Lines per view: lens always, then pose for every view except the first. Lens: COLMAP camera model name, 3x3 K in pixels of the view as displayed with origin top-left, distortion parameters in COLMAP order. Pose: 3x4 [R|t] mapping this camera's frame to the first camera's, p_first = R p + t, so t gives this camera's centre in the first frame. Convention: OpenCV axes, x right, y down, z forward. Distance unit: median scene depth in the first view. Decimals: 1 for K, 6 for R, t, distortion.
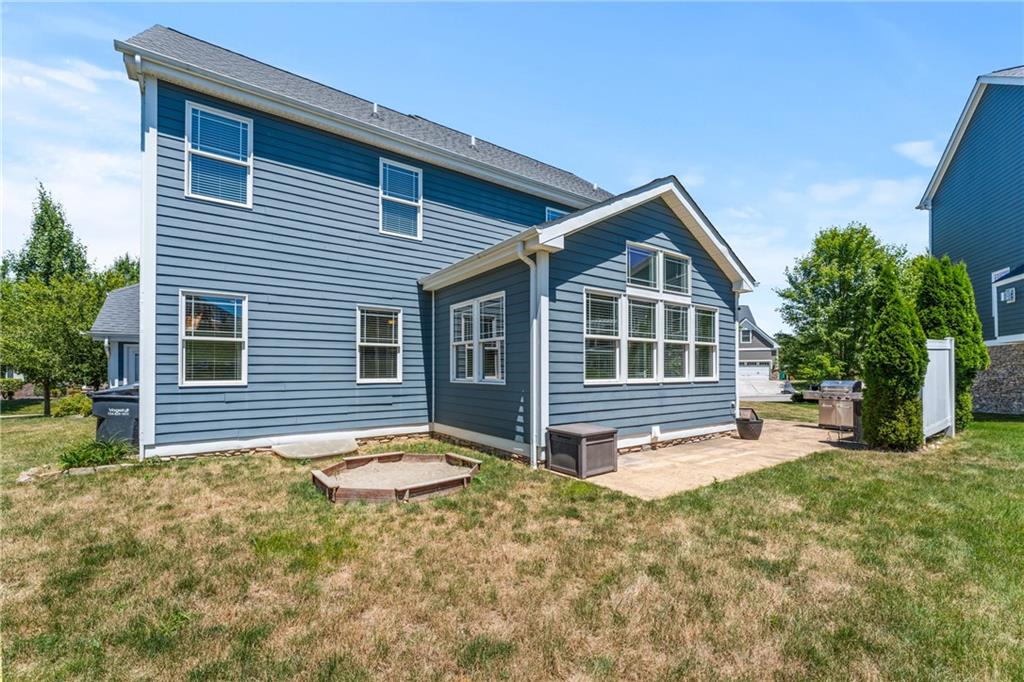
lens RADIAL K [[413.1, 0, 505.3], [0, 413.1, 367.9], [0, 0, 1]] dist [-0.000678, 0.000413]
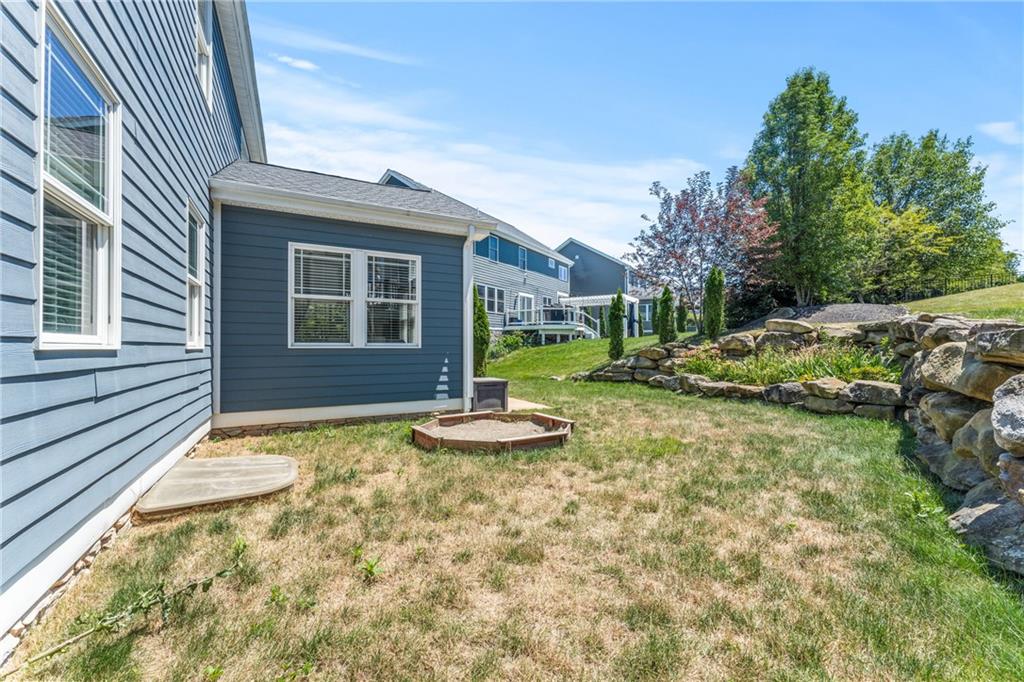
lens RADIAL K [[413.1, 0, 510.6], [0, 413.1, 343.9], [0, 0, 1]] dist [-0.000678, 0.000413]
pose [[0.127106, 0.012038, 0.991816, -0.979809], [-0.004864, 0.999922, -0.011513, 0.041180], [-0.991877, -0.003361, 0.127154, 0.647346]]
